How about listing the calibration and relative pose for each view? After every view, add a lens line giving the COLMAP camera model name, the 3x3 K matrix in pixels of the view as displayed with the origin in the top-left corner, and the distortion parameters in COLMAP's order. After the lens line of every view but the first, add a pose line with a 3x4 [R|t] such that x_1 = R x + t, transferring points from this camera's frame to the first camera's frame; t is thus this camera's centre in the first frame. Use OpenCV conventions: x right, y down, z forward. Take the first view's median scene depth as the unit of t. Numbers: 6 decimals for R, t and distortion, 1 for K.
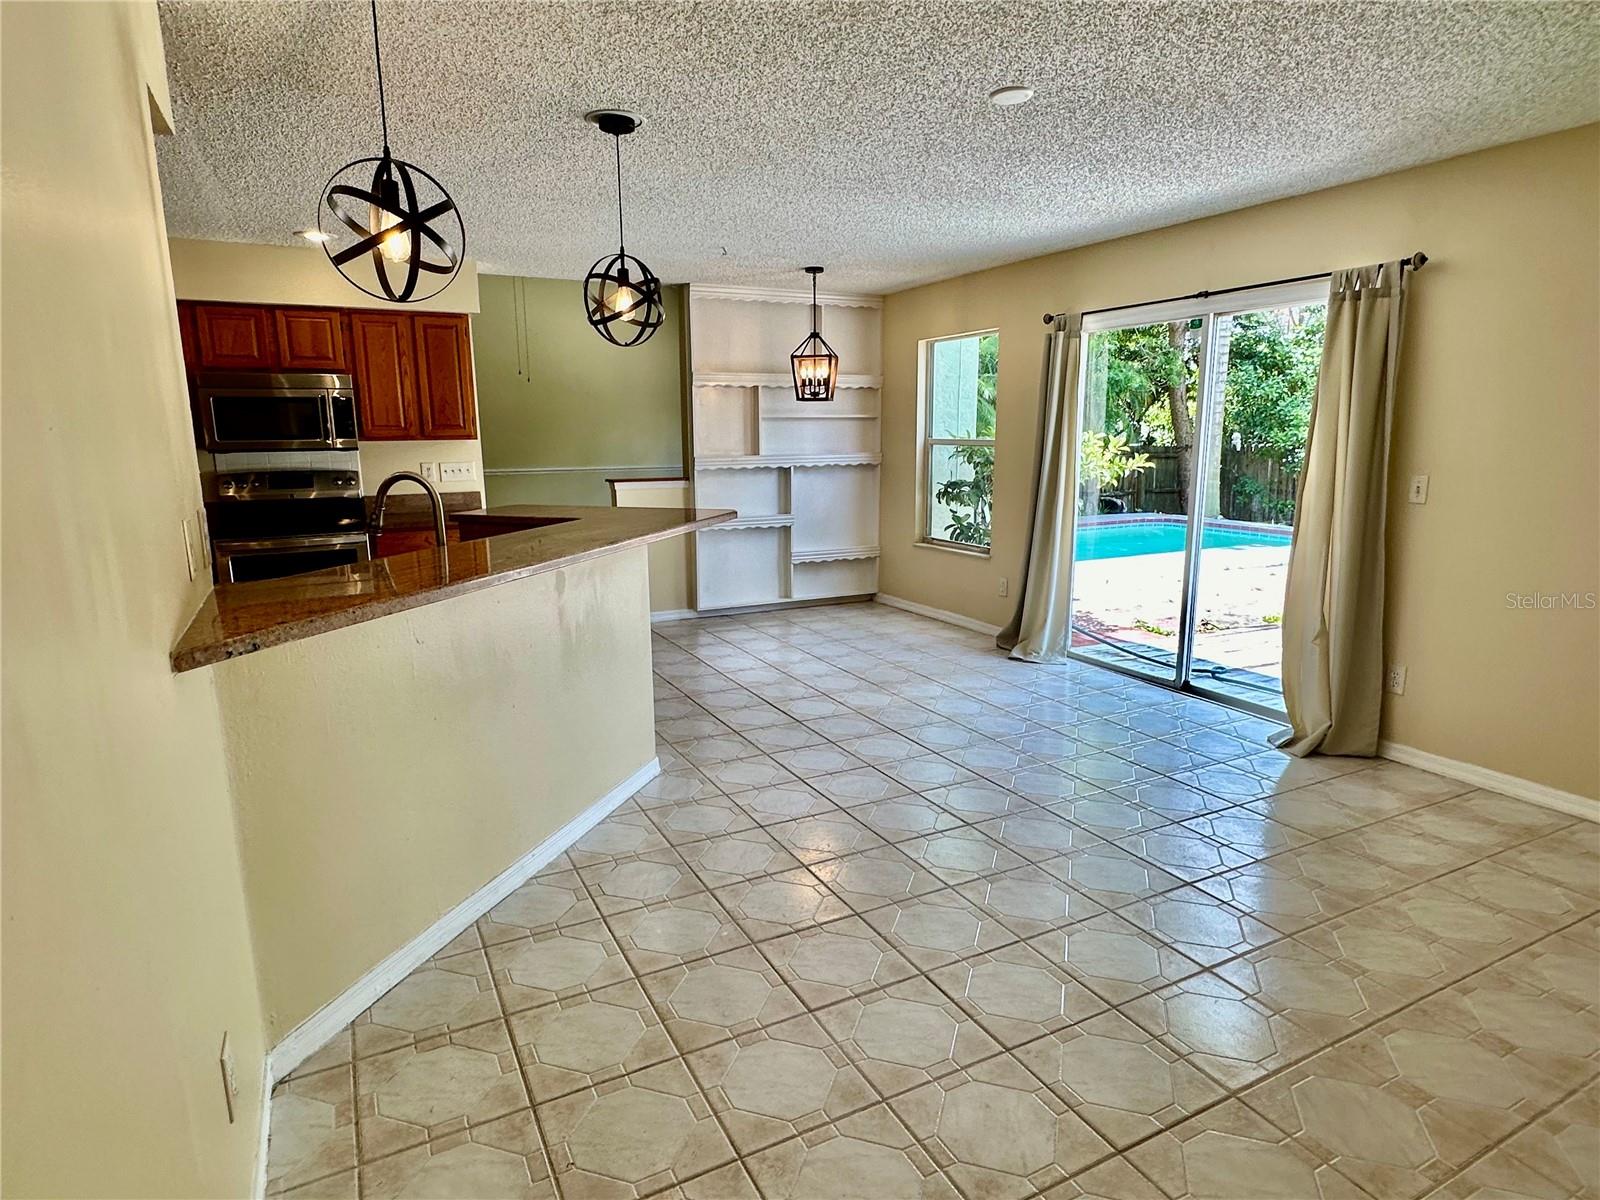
lens RADIAL K [[895.0, 0, 794.0], [0, 895.0, 596.5], [0, 0, 1]] dist [-0.002628, 0.001838]
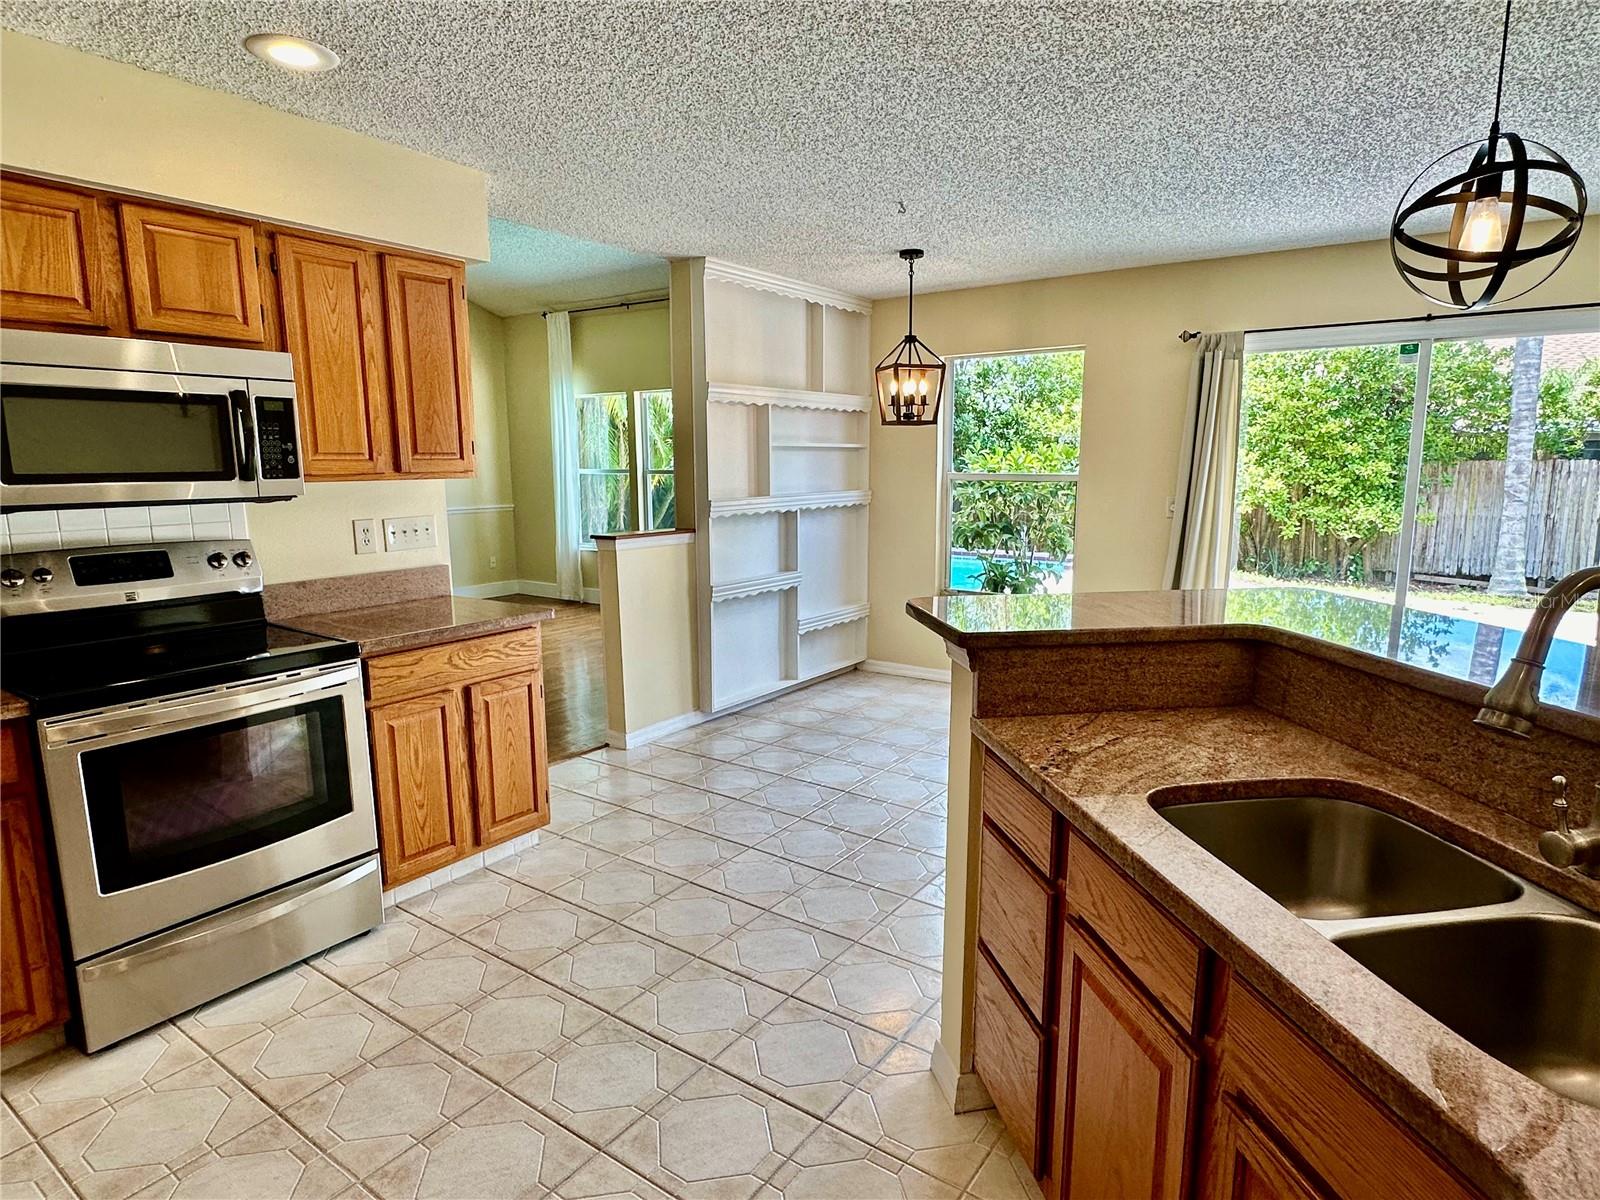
lens RADIAL K [[895.0, 0, 797.9], [0, 895.0, 608.5], [0, 0, 1]] dist [-0.002628, 0.001838]
pose [[0.896343, -0.067117, 0.438252, -0.356869], [0.075913, 0.997111, -0.002559, -0.060718], [-0.436814, 0.035563, 0.898849, 0.320929]]
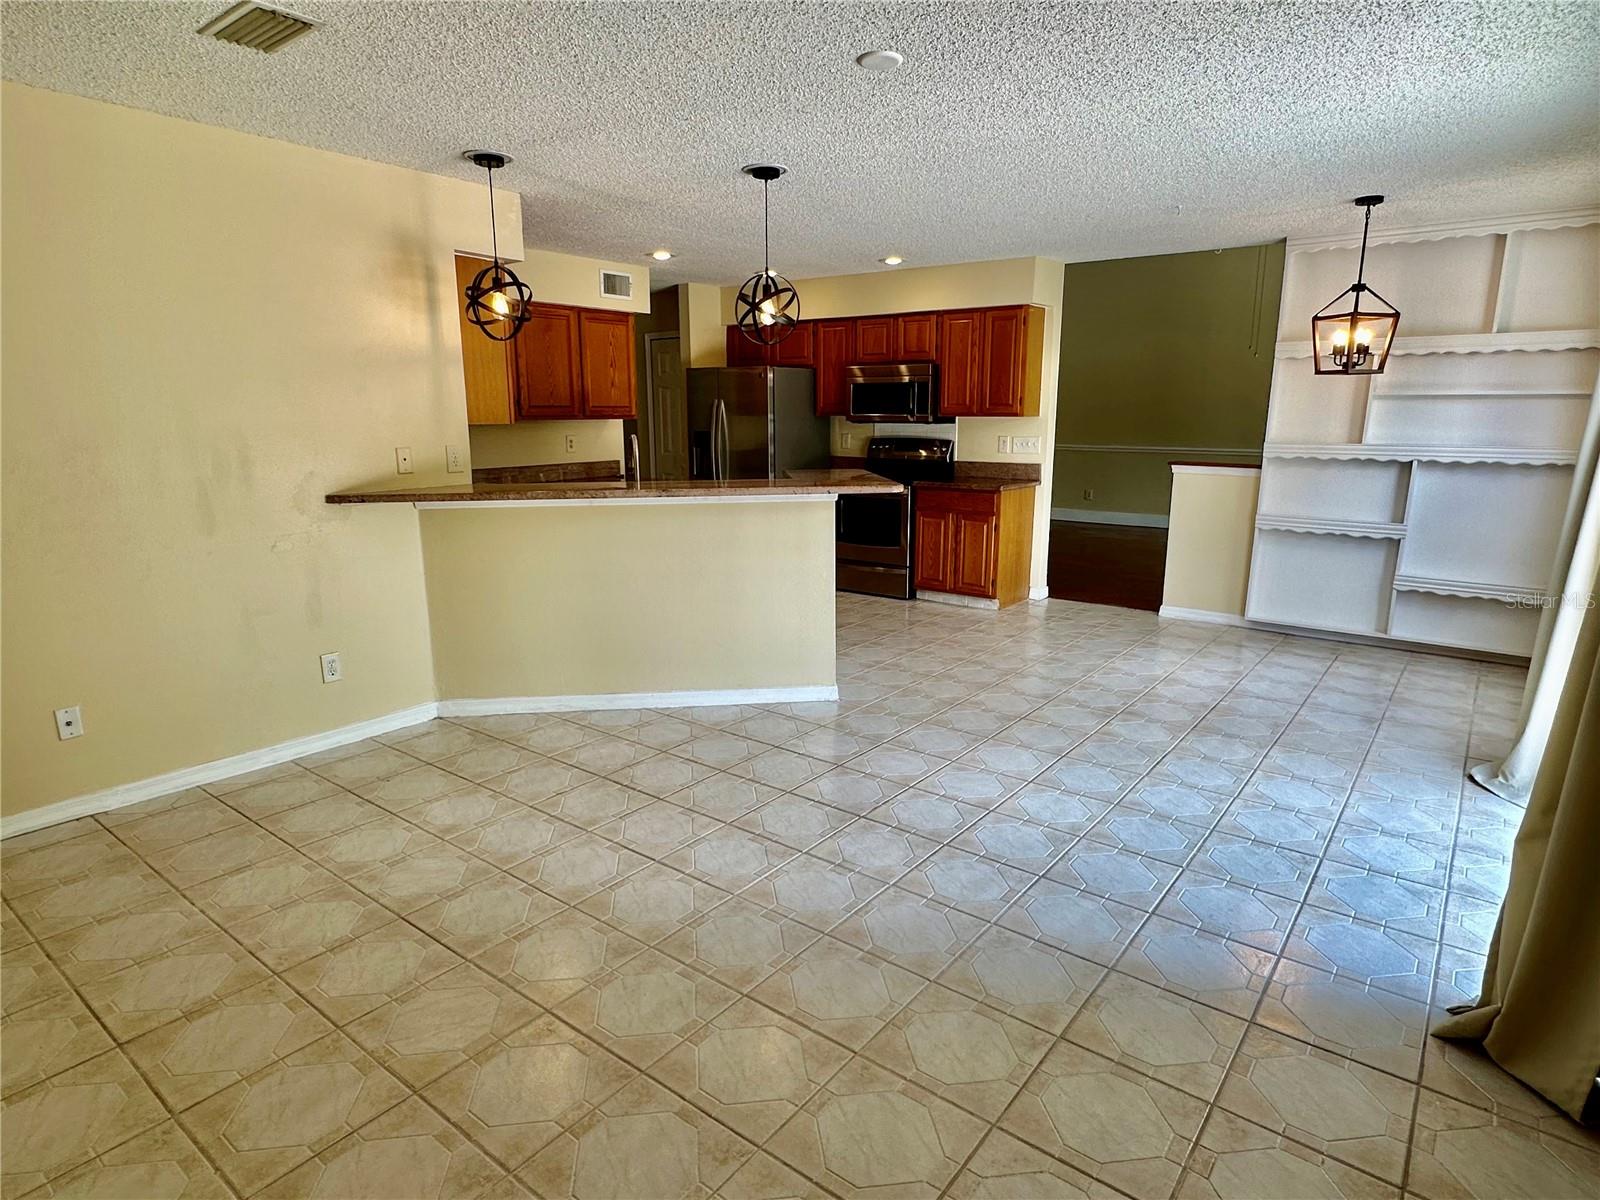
lens RADIAL K [[895.0, 0, 812.9], [0, 895.0, 603.1], [0, 0, 1]] dist [-0.002628, 0.001838]
pose [[0.433600, 0.200861, -0.878434, 0.474965], [-0.169866, 0.975583, 0.139228, -0.049432], [0.884950, 0.088847, 0.457132, 0.229835]]
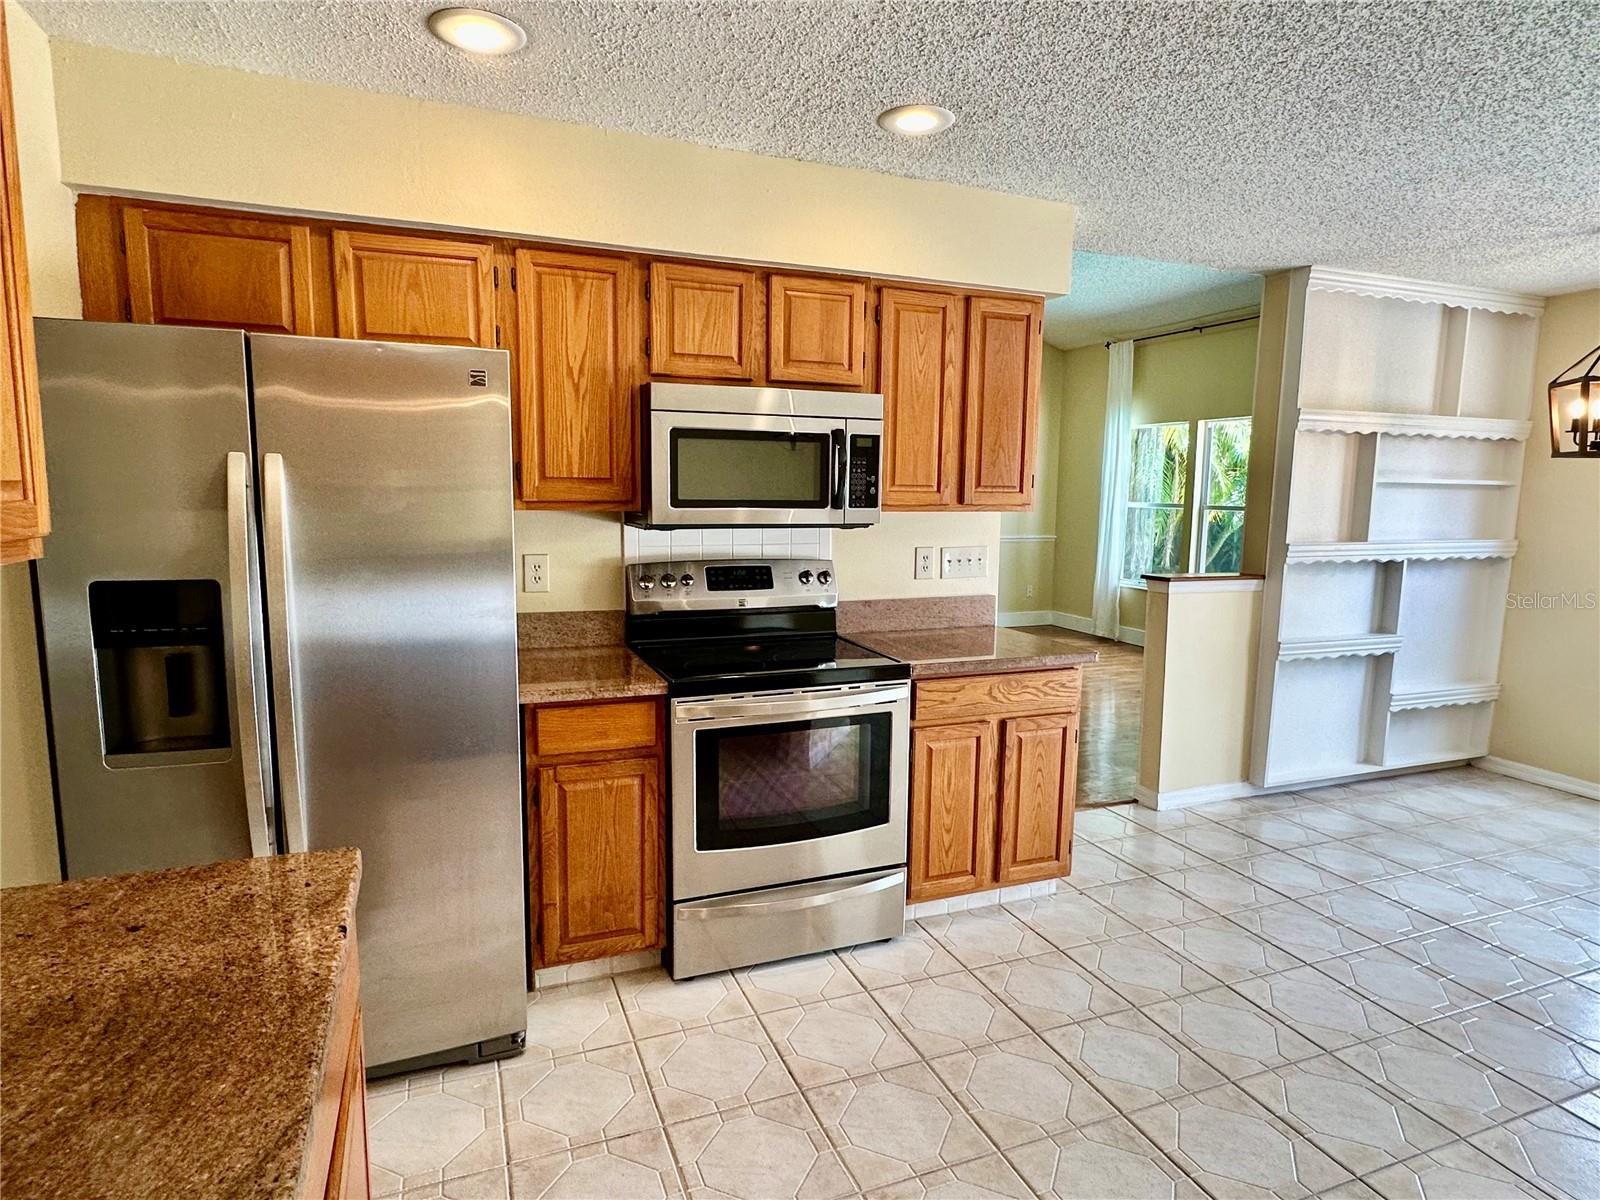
lens RADIAL K [[895.0, 0, 802.3], [0, 895.0, 605.6], [0, 0, 1]] dist [-0.002628, 0.001838]
pose [[0.992819, 0.038680, -0.113202, -0.362624], [-0.044371, 0.997852, -0.048194, -0.066369], [0.111094, 0.052871, 0.992403, 0.340514]]
